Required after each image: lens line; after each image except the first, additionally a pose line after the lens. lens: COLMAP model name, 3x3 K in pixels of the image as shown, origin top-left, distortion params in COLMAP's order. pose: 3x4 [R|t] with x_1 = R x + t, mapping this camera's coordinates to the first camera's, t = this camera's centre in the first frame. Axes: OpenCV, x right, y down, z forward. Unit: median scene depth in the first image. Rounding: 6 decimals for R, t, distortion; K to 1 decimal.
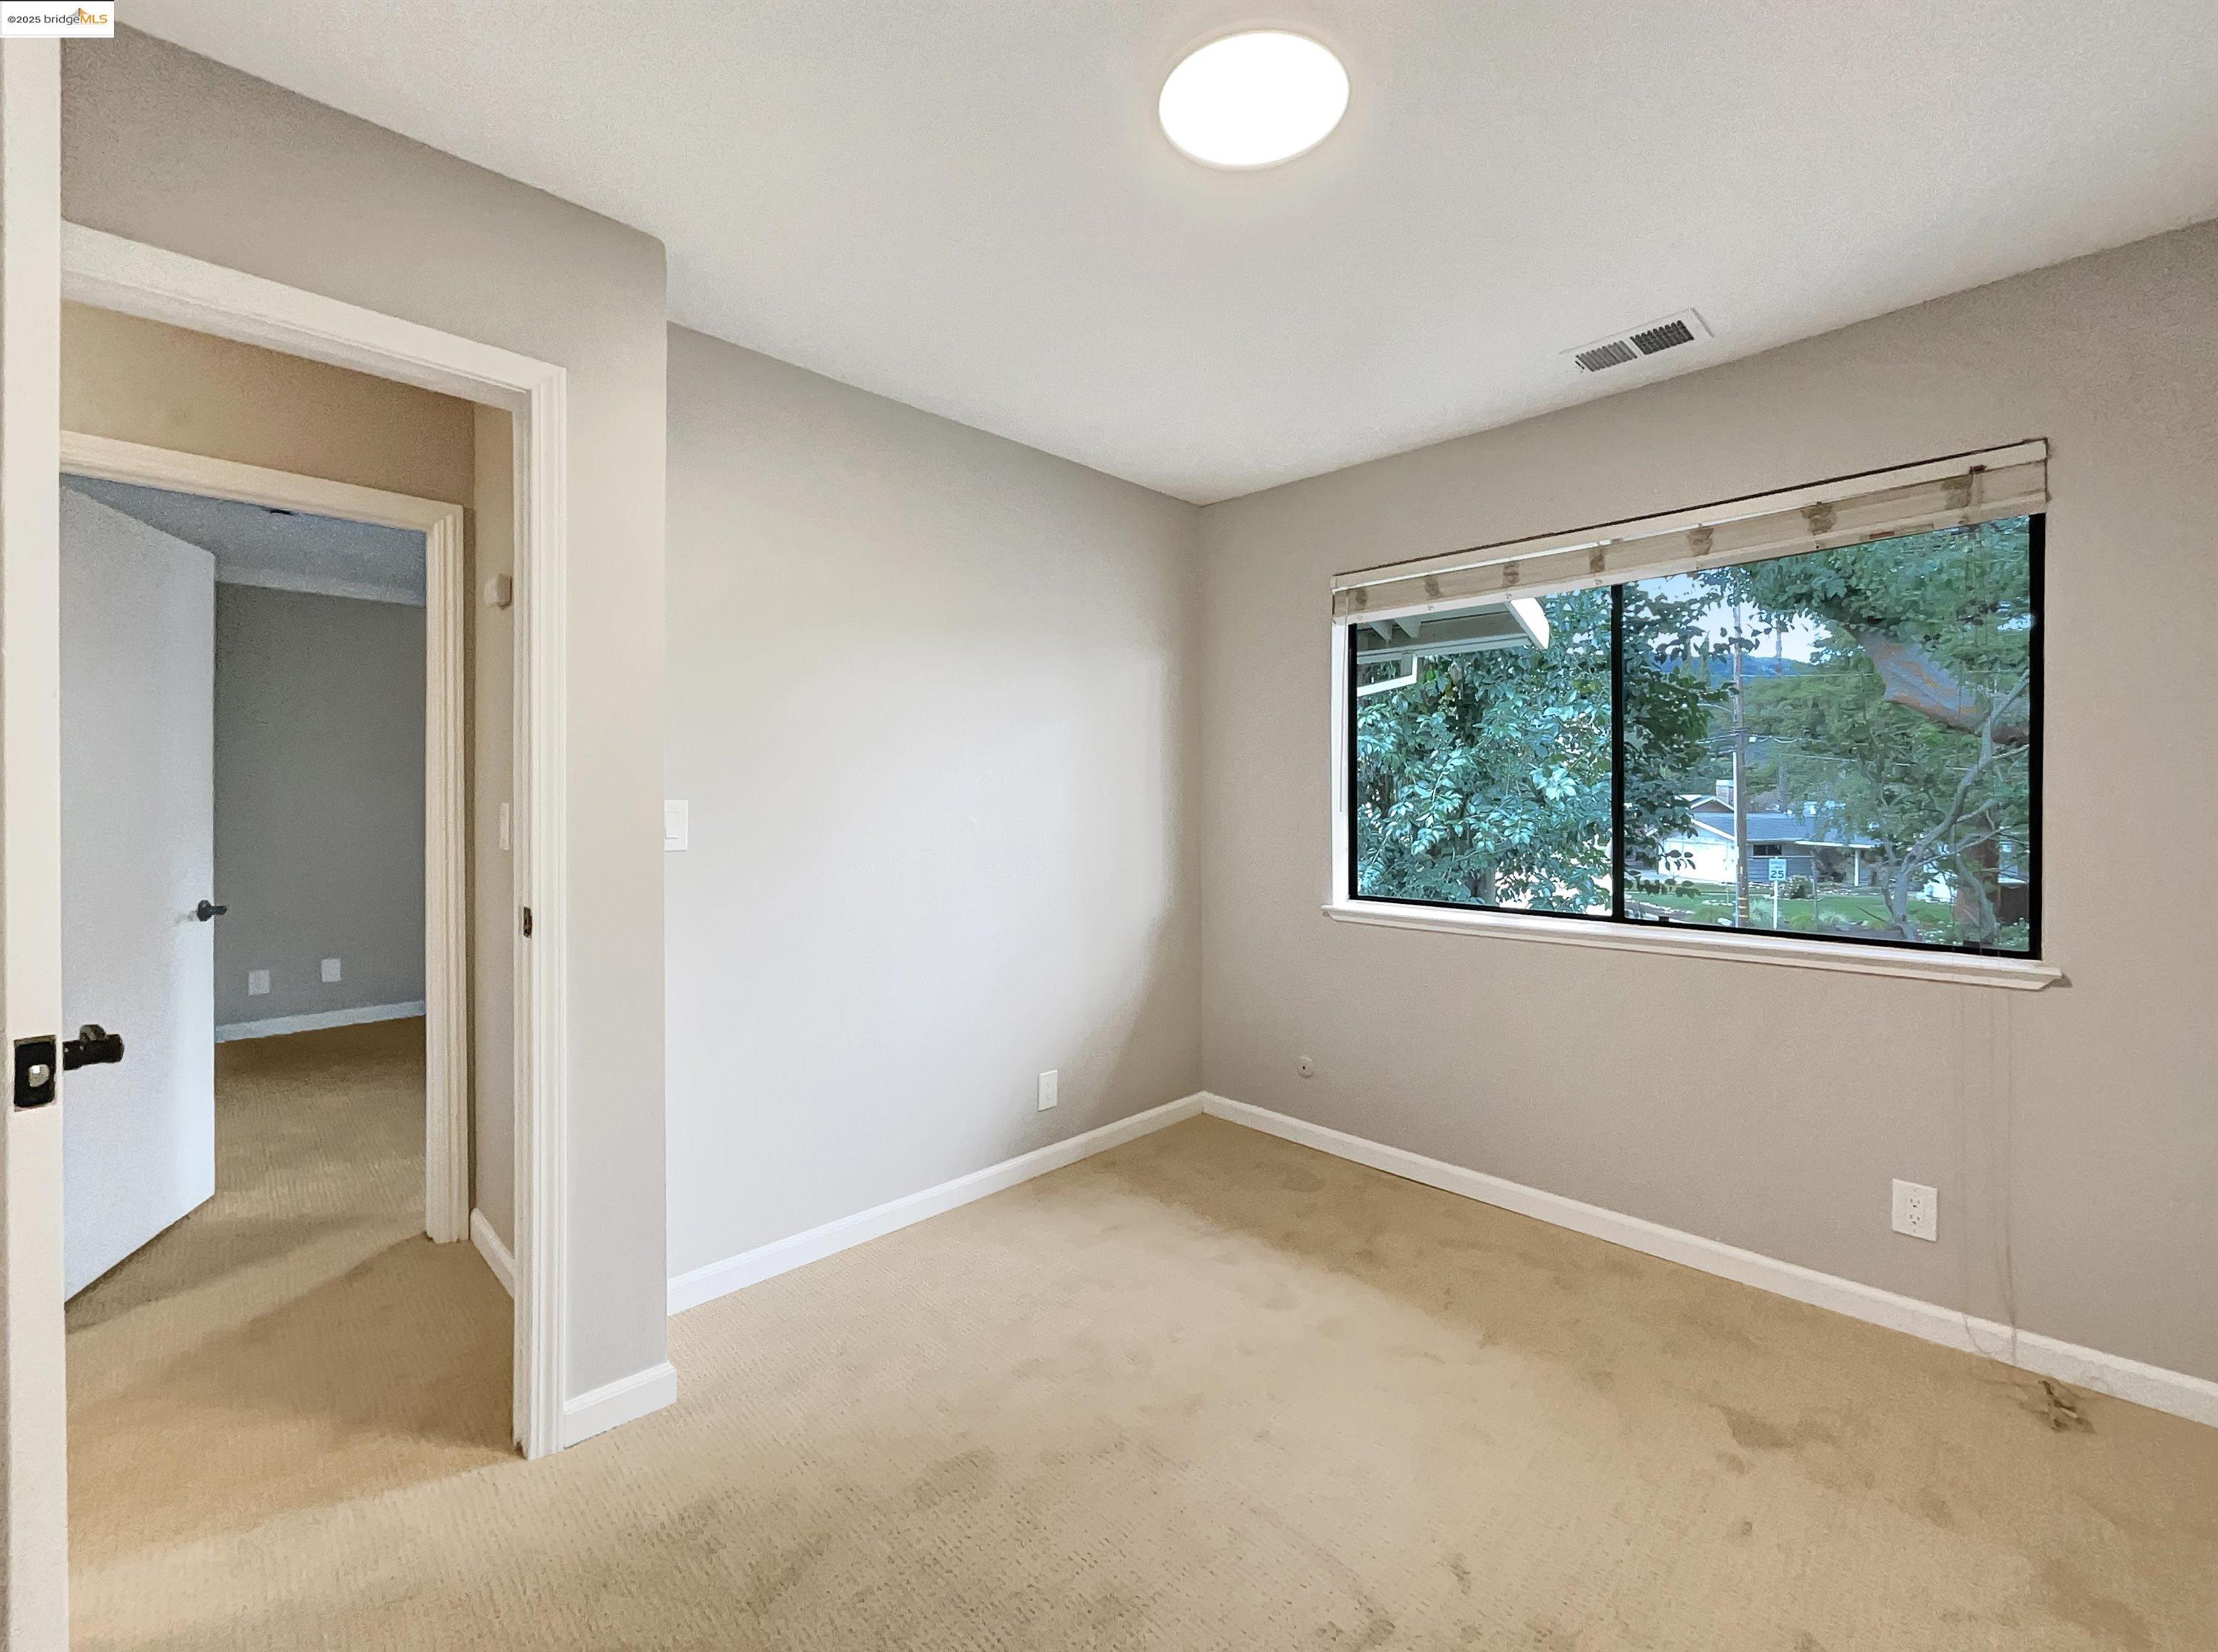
lens RADIAL K [[903.8, 0, 1100.9], [0, 903.8, 818.7], [0, 0, 1]] dist [-0.008161, -0.000905]
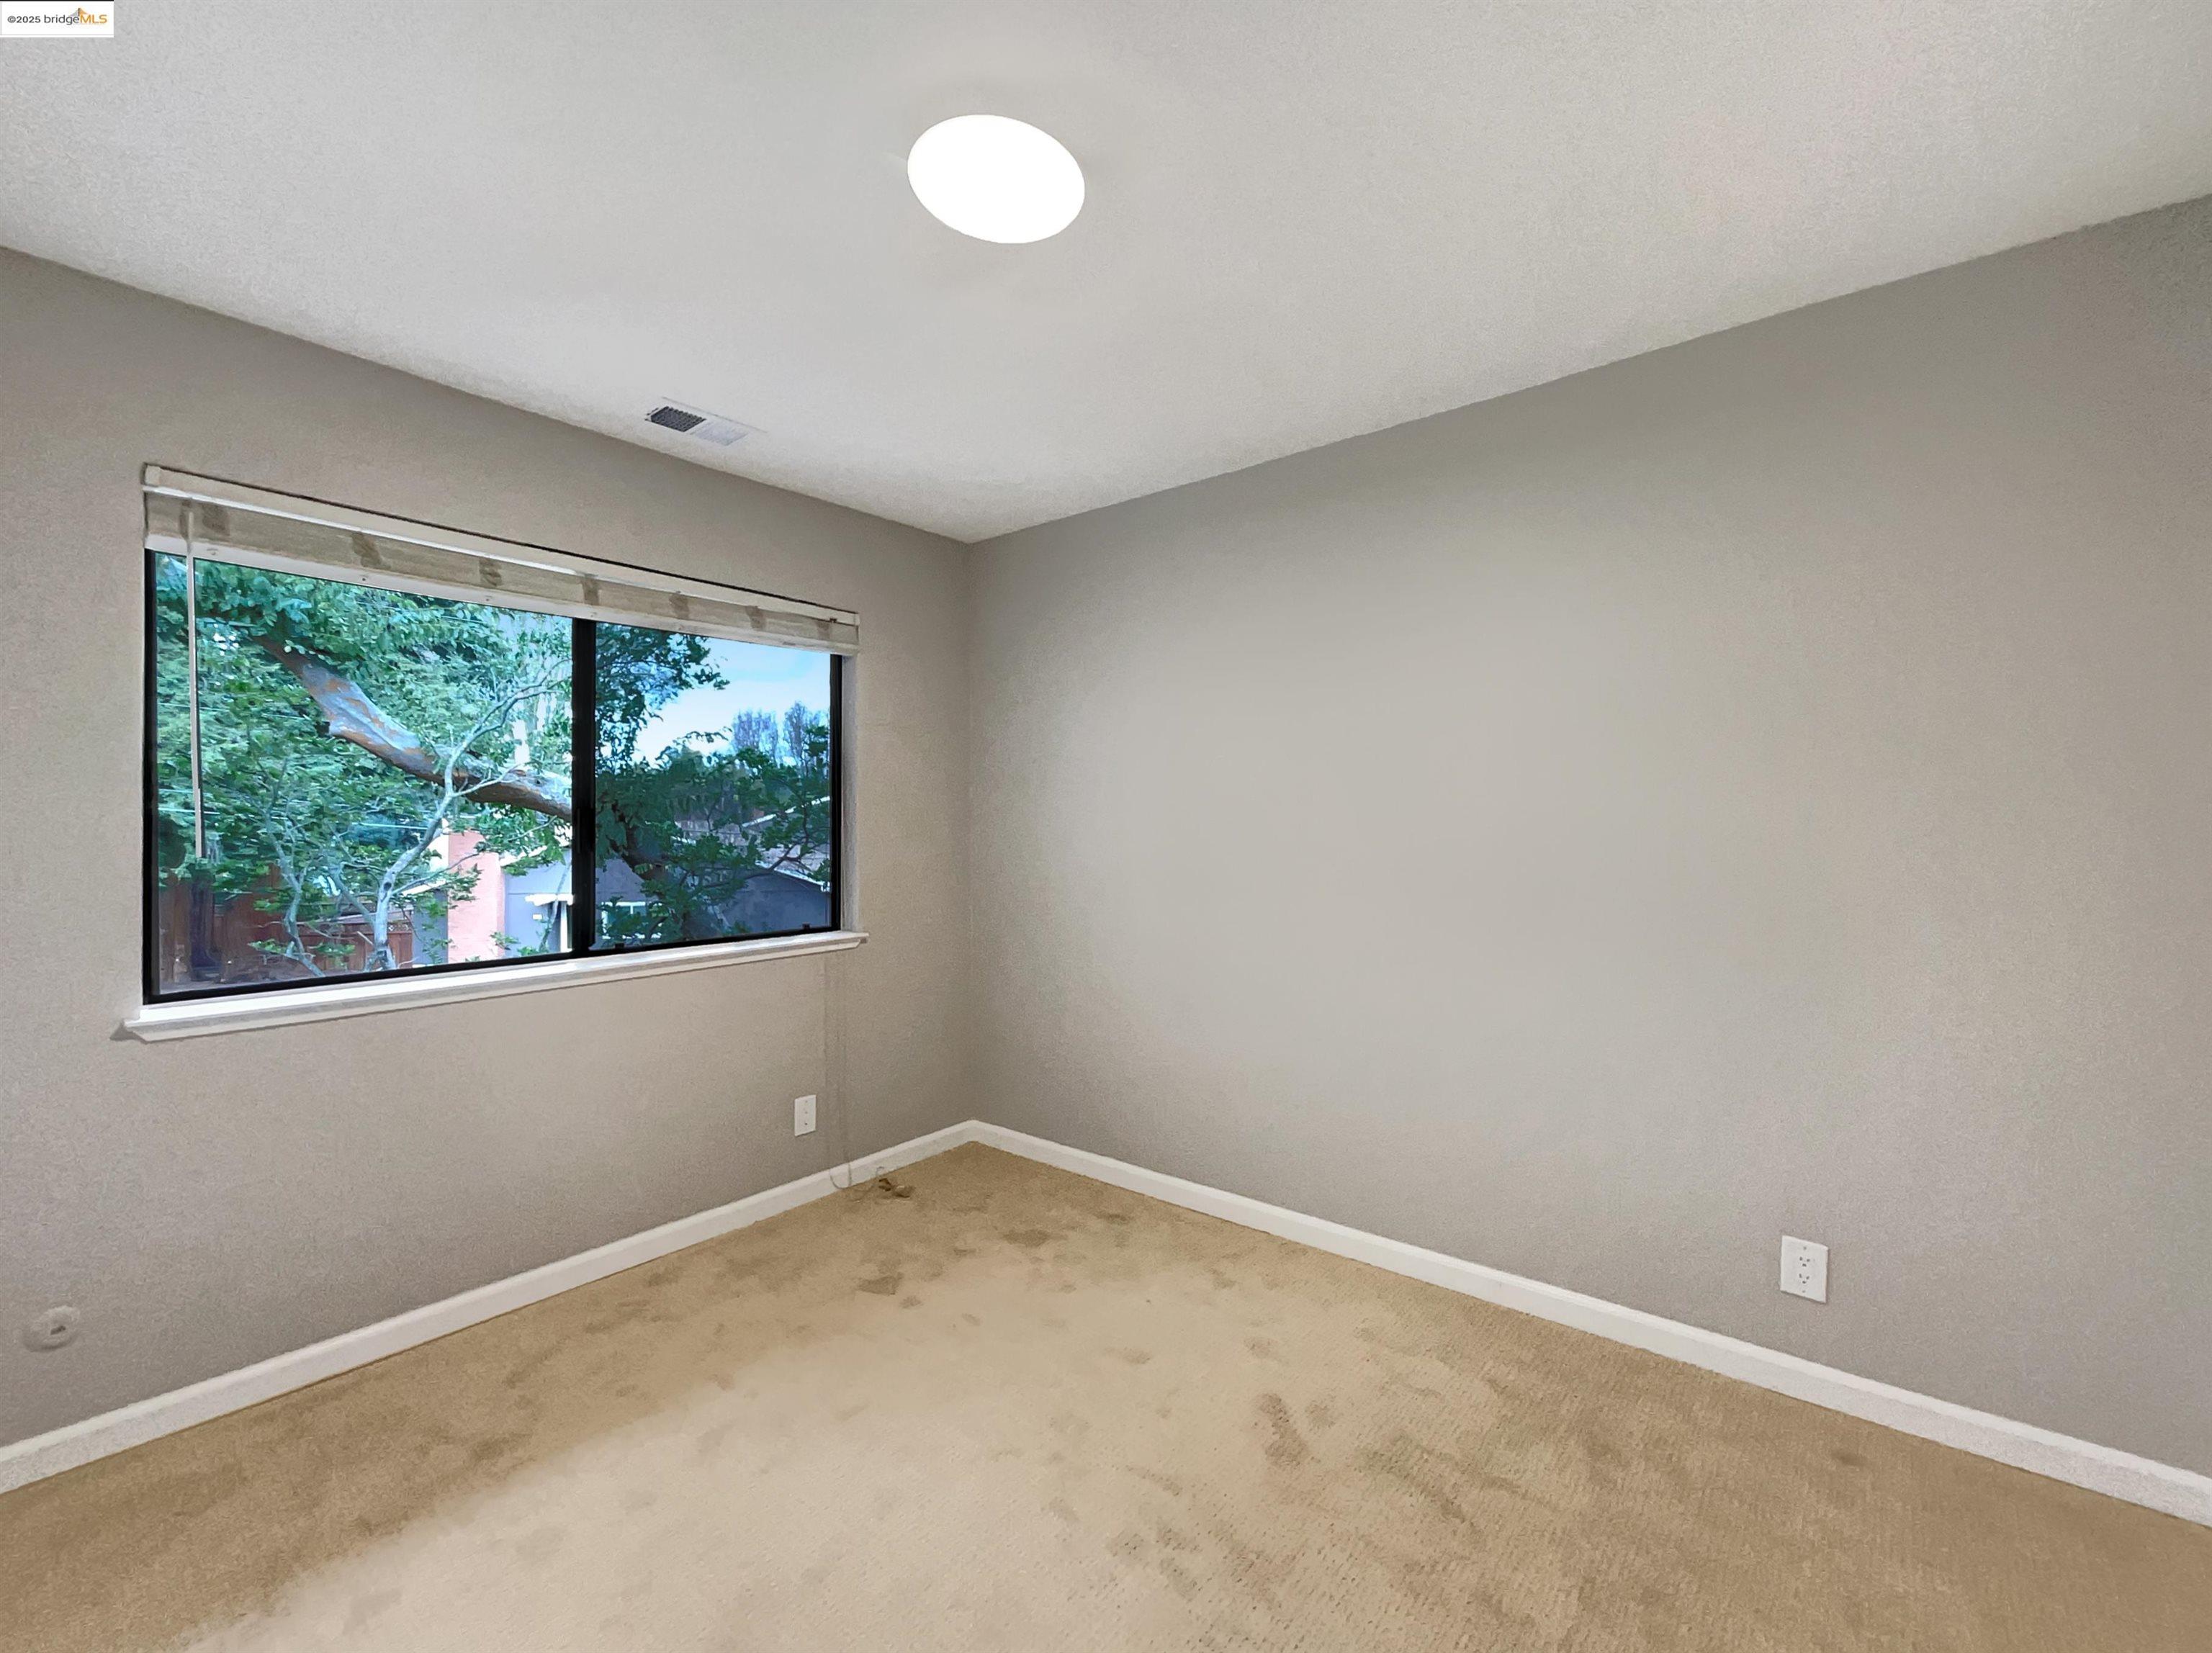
lens RADIAL K [[901.3, 0, 1097.6], [0, 901.3, 817.4], [0, 0, 1]] dist [-0.008161, -0.000905]
pose [[-0.101165, 0.008570, 0.994833, -0.550968], [0.027450, 0.999606, -0.005819, -0.020633], [-0.994491, 0.026720, -0.101361, 0.622528]]
